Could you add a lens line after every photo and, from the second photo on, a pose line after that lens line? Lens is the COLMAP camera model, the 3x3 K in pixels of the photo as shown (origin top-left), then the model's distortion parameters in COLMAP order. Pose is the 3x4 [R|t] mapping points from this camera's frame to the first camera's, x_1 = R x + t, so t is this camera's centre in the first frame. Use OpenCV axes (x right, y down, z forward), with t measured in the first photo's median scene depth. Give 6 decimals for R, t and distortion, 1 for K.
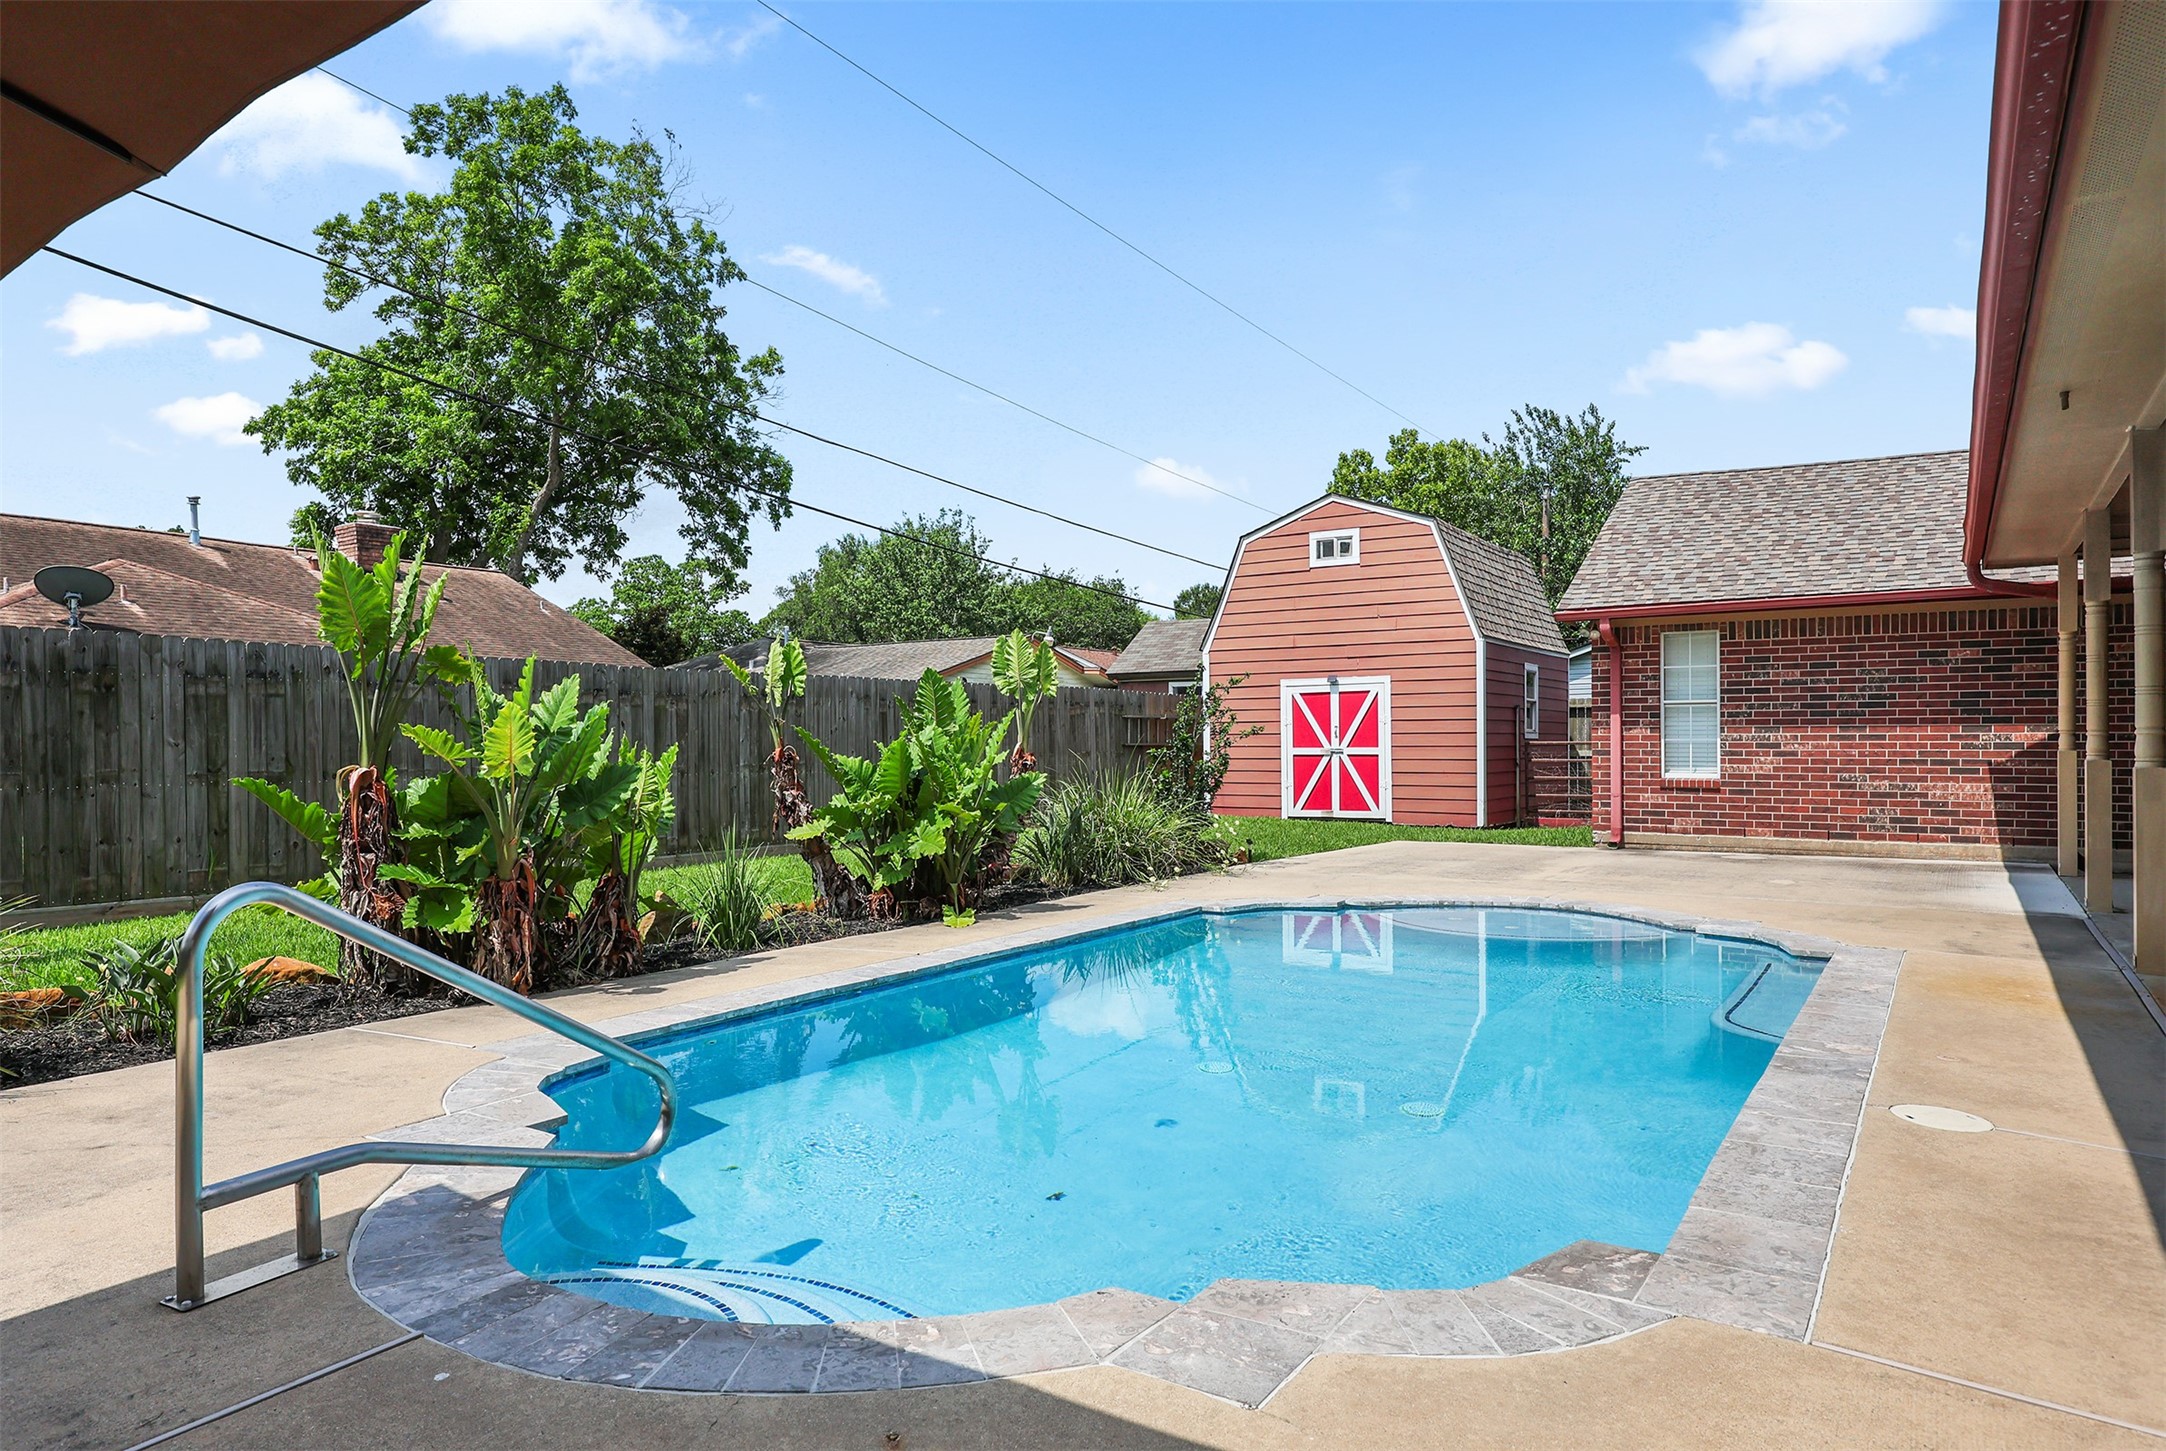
lens RADIAL K [[1380.3, 0, 1029.1], [0, 1380.3, 717.5], [0, 0, 1]] dist [-0.055010, 0.007171]
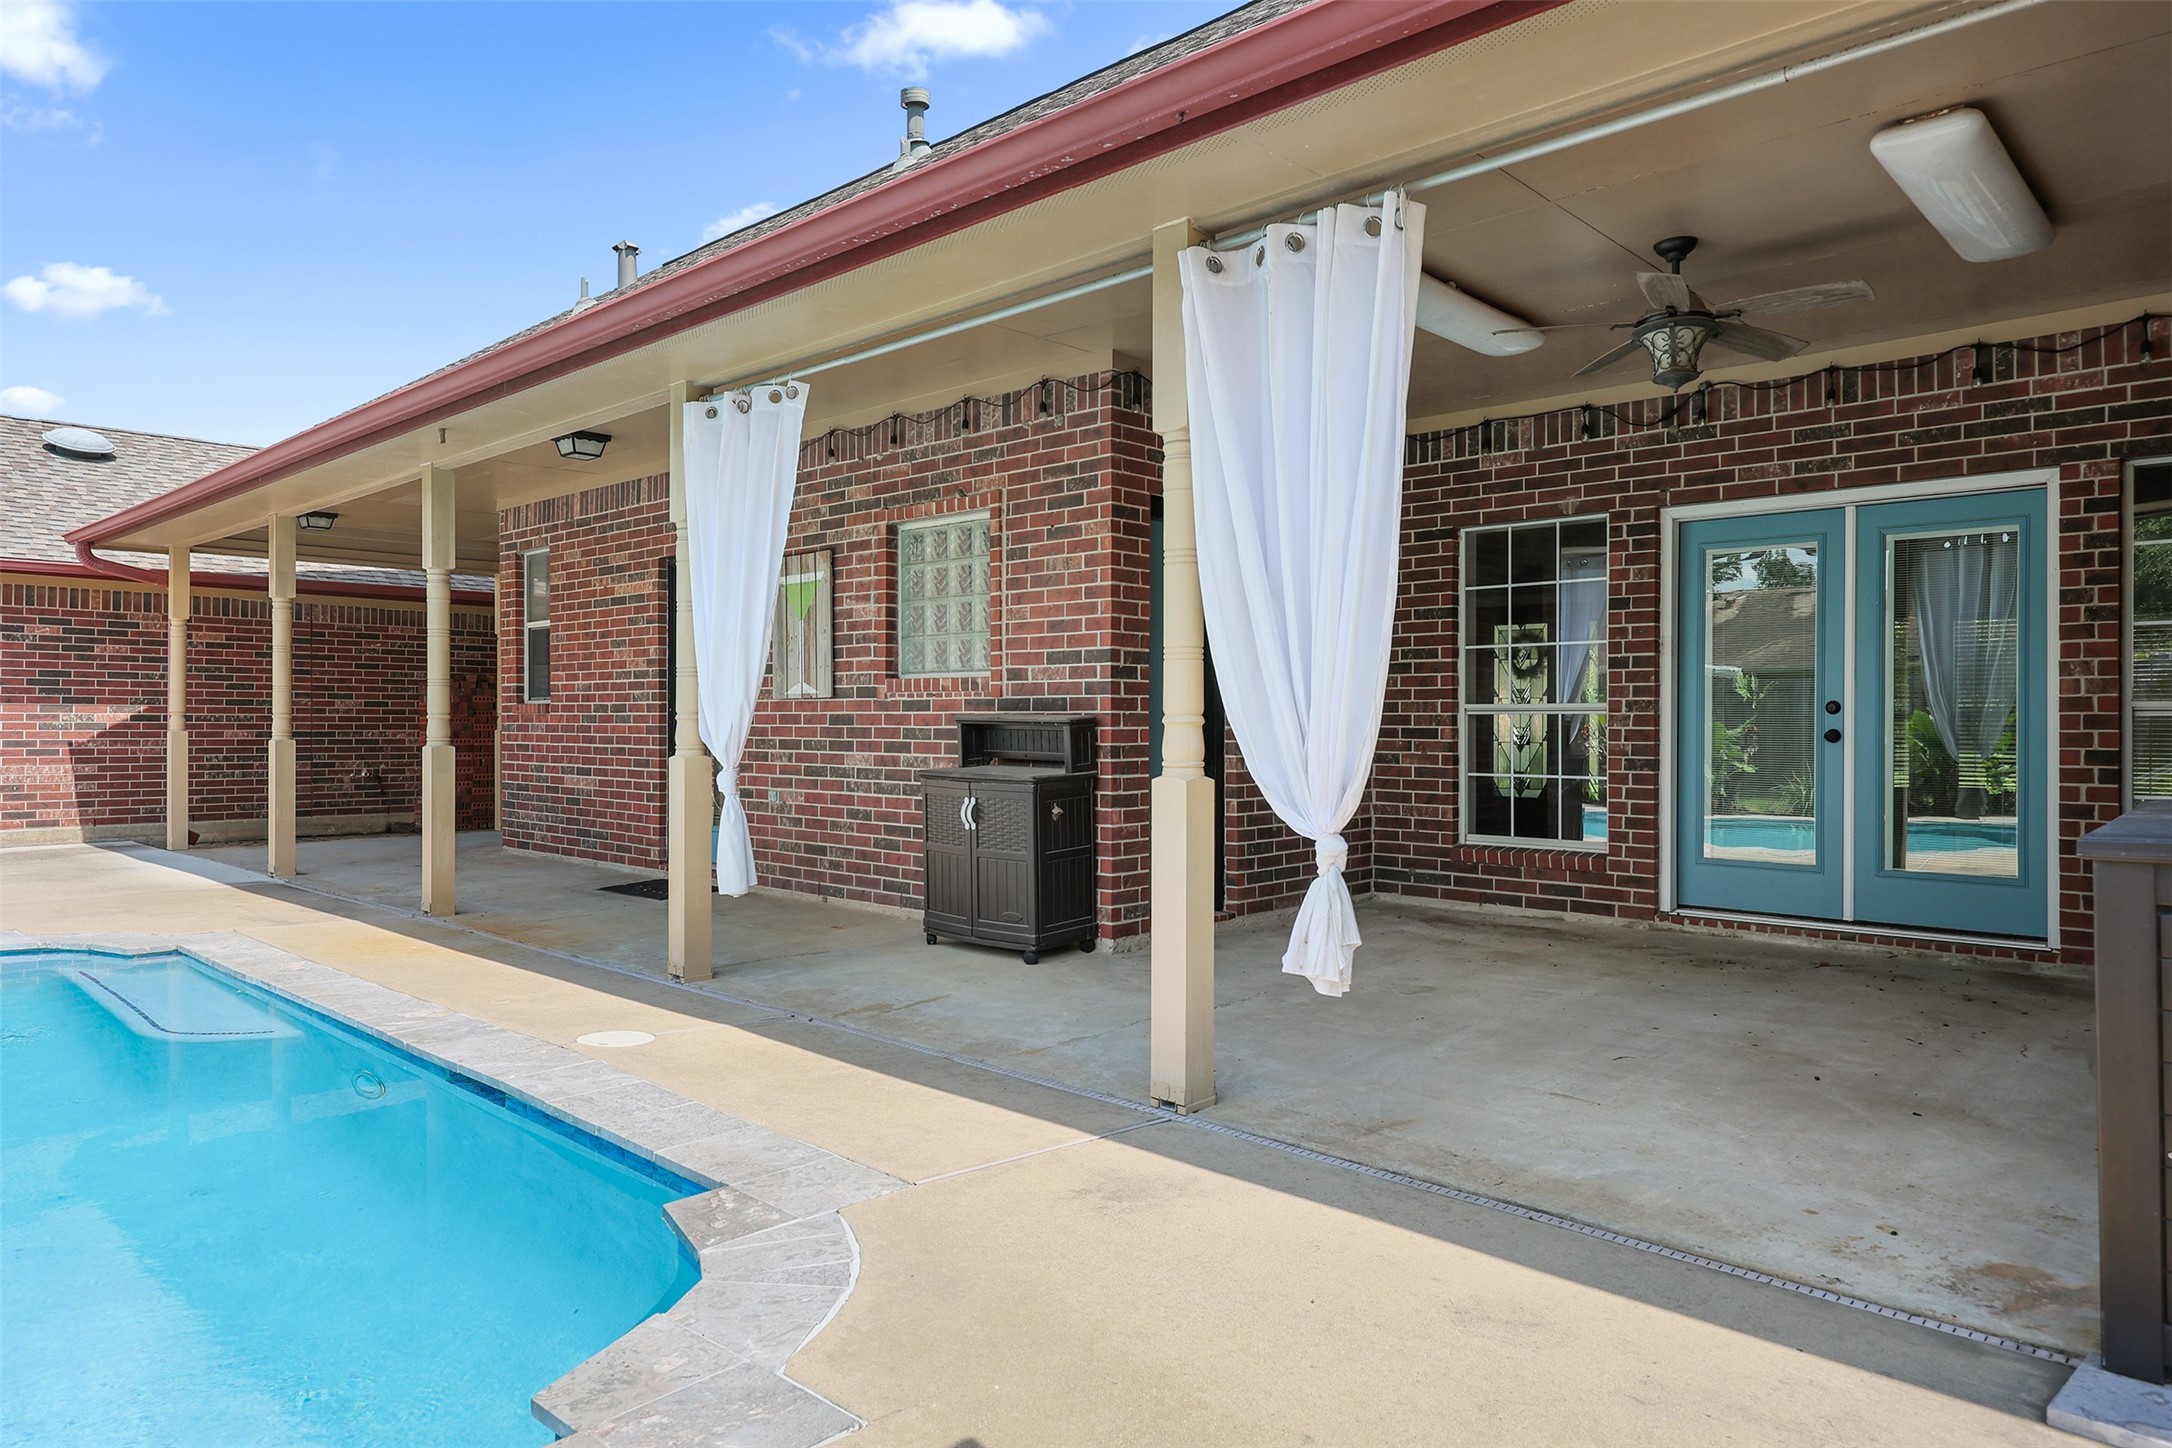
lens RADIAL K [[1346.3, 0, 1030.8], [0, 1346.3, 695.5], [0, 0, 1]] dist [0.022907, 0.000283]
pose [[0.127112, 0.018593, 0.991714, -0.180964], [-0.021963, 0.999632, -0.015927, -0.000932], [-0.991645, -0.019757, 0.127473, 0.173747]]
